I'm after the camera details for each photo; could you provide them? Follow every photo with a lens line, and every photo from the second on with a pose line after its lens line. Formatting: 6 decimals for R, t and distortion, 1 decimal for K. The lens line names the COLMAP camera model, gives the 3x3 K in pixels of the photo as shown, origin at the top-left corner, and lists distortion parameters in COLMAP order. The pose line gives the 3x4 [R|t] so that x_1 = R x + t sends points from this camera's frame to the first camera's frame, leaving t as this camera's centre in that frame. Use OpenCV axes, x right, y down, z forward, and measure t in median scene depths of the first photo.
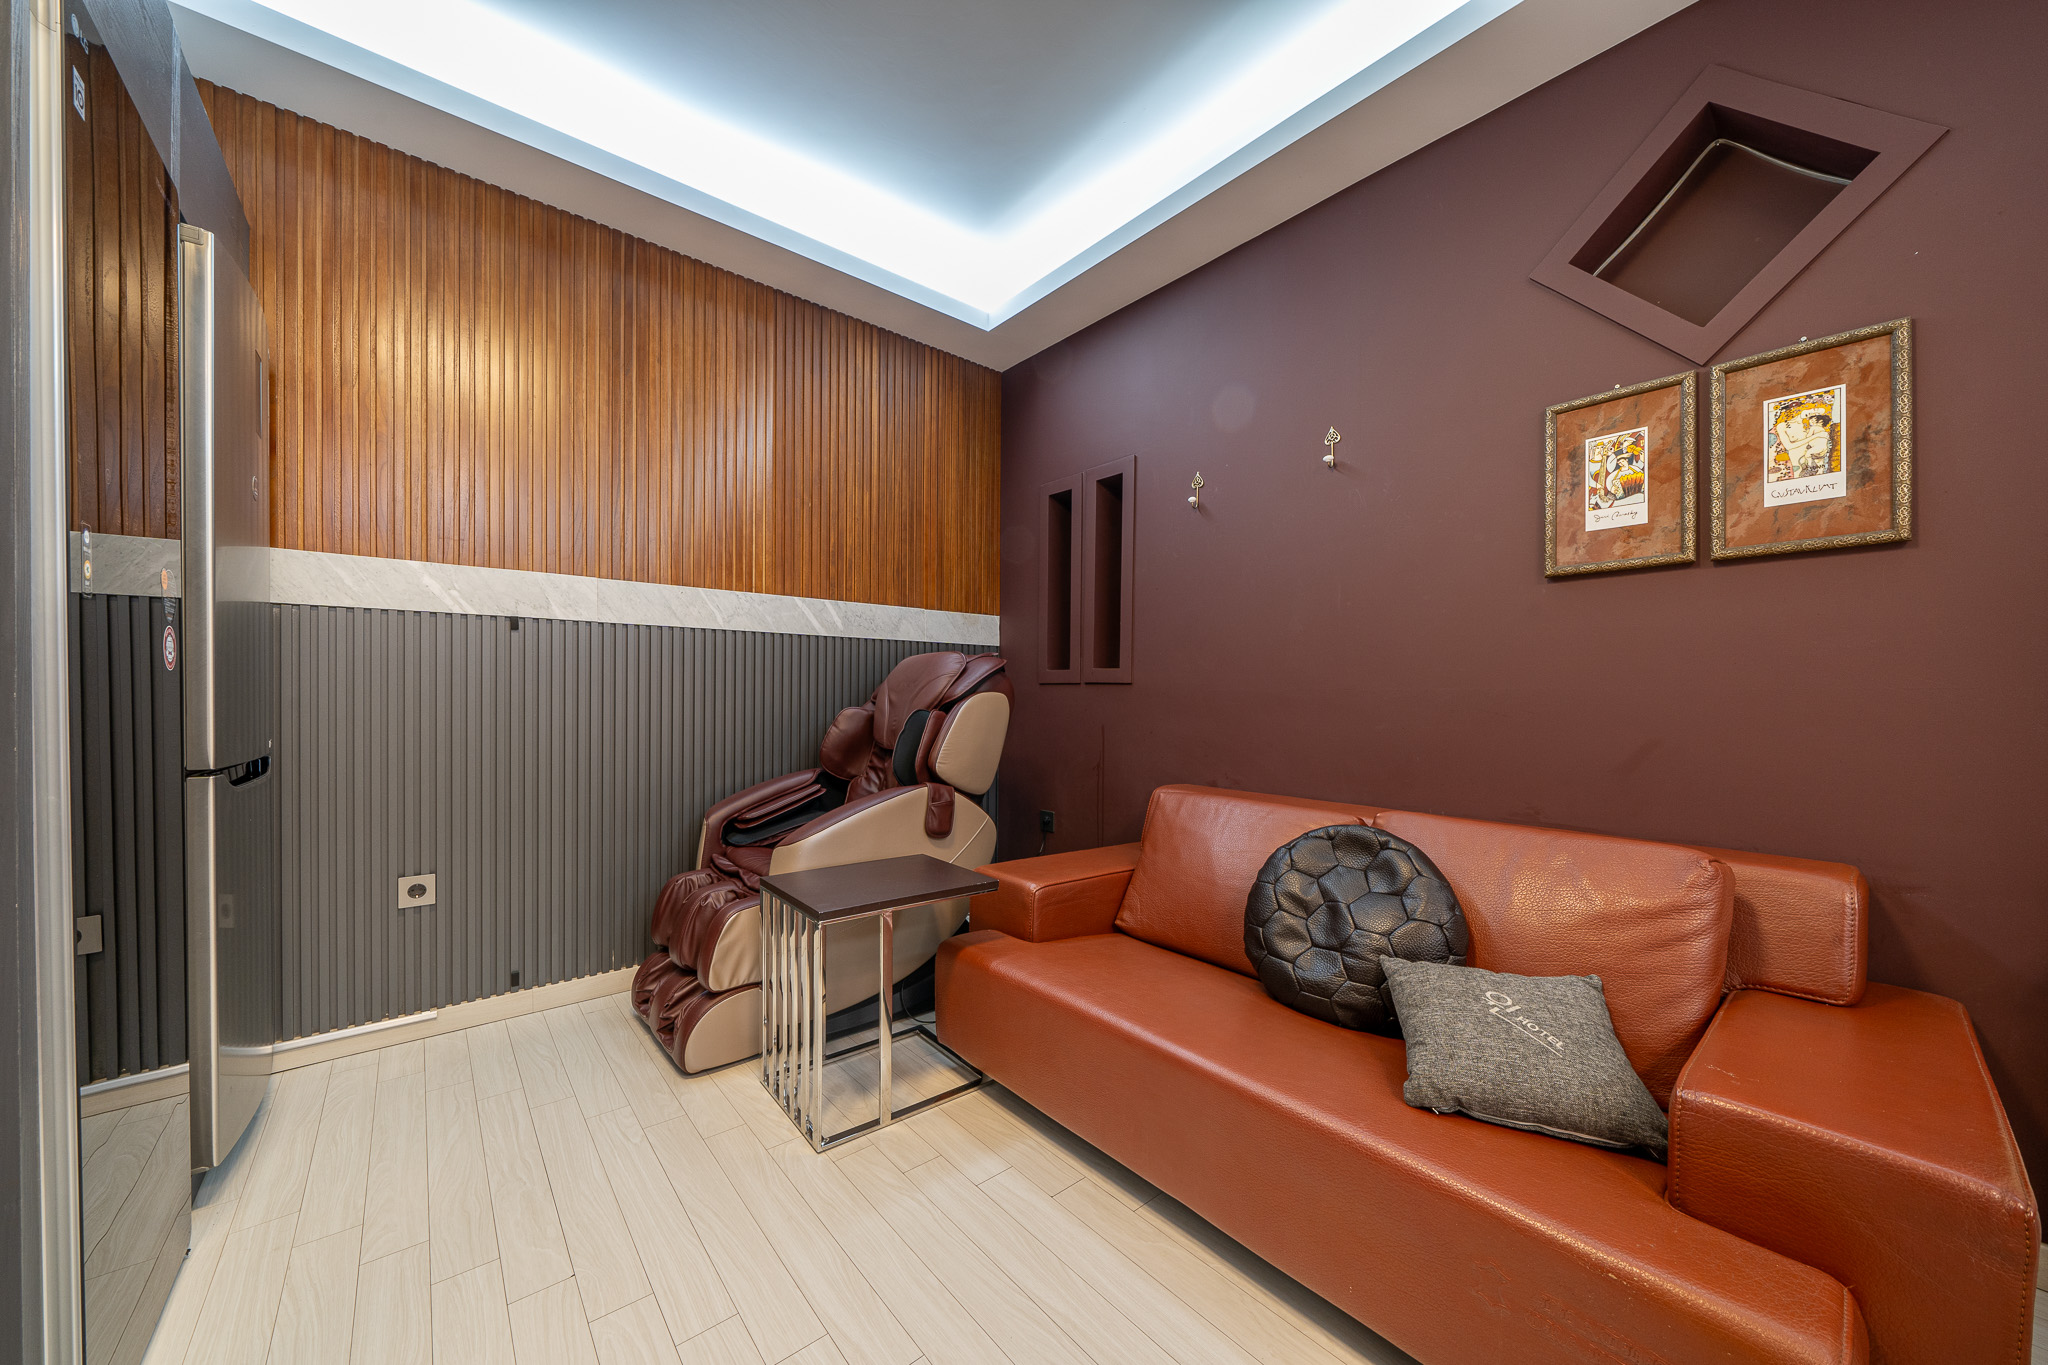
lens RADIAL K [[726.6, 0, 1025.6], [0, 726.6, 696.0], [0, 0, 1]] dist [-0.002484, -0.000327]
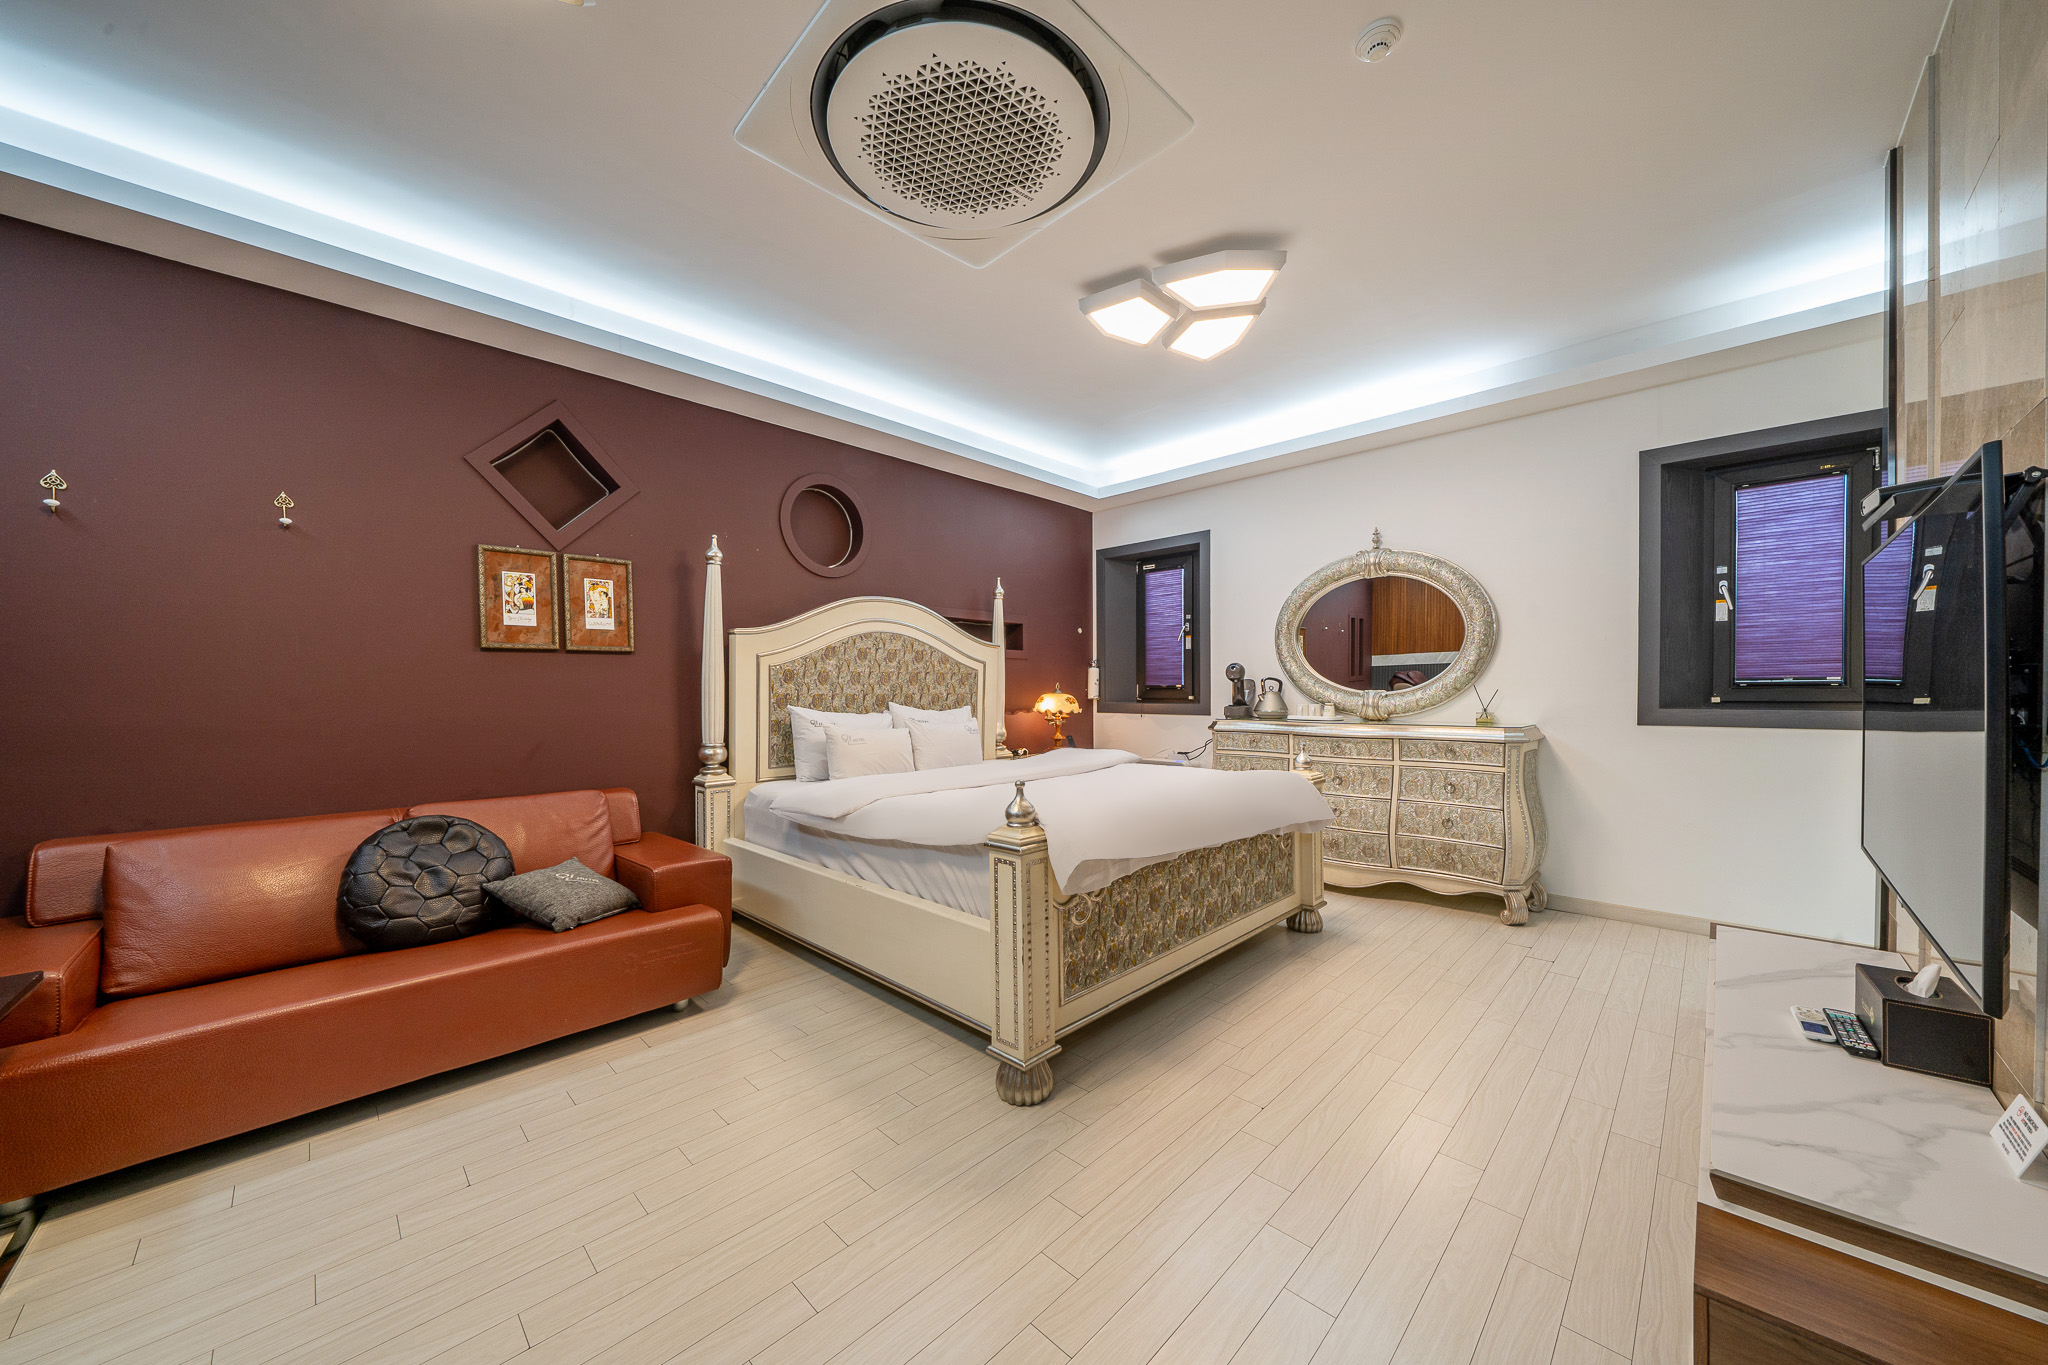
lens RADIAL K [[726.6, 0, 1025.6], [0, 726.6, 696.0], [0, 0, 1]] dist [-0.002484, -0.000327]
pose [[-0.102739, -0.016409, 0.994573, -1.156384], [0.006277, 0.999833, 0.017144, -0.084648], [-0.994689, 0.008004, -0.102619, -0.061417]]
